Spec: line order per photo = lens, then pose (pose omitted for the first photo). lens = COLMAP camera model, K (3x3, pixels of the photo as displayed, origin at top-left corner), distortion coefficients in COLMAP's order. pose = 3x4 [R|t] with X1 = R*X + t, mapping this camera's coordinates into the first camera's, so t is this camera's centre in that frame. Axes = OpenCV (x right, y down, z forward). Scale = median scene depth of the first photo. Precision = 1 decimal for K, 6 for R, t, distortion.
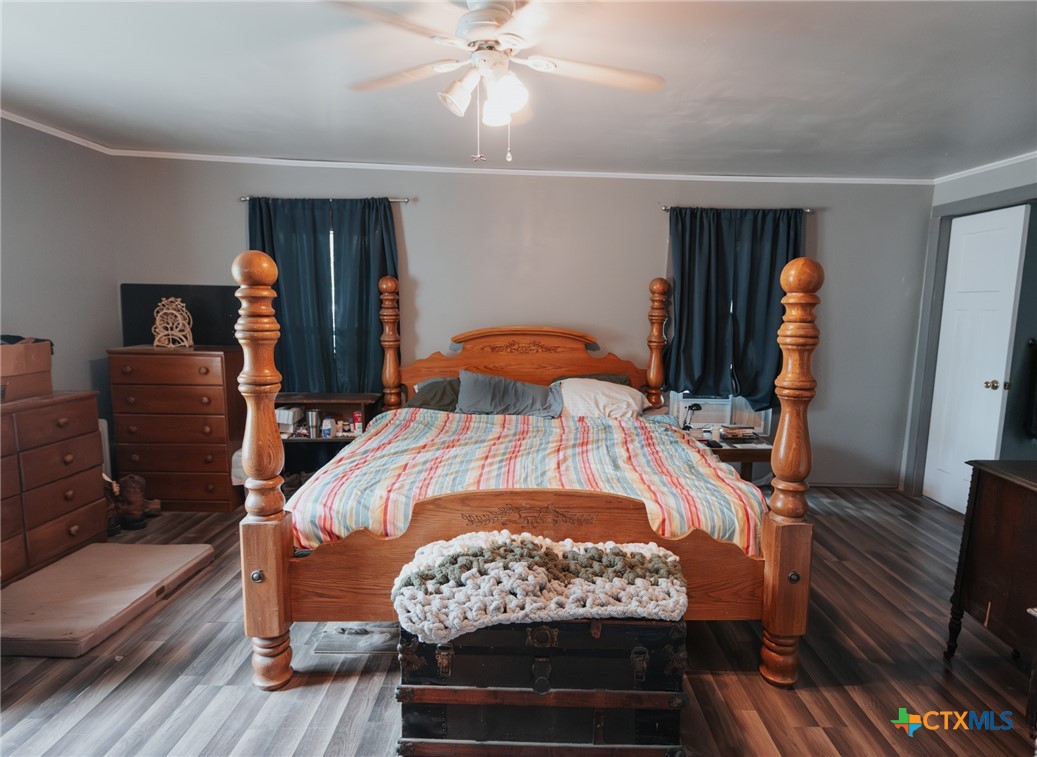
lens RADIAL K [[590.3, 0, 519.6], [0, 590.3, 379.0], [0, 0, 1]] dist [0.001209, 0.000080]
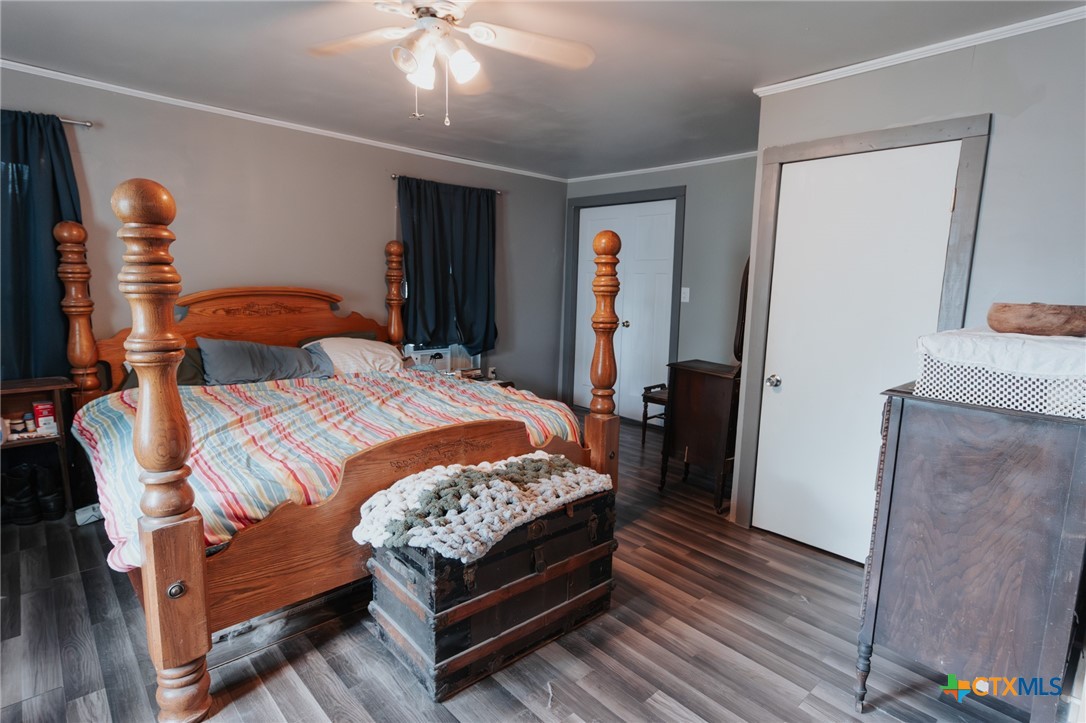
lens RADIAL K [[569.8, 0, 542.3], [0, 569.8, 362.5], [0, 0, 1]] dist [-0.000676, -0.000271]
pose [[0.733893, -0.094953, 0.672596, -0.537970], [0.073258, 0.995470, 0.060599, 0.014787], [-0.675304, 0.004800, 0.737524, 0.087424]]
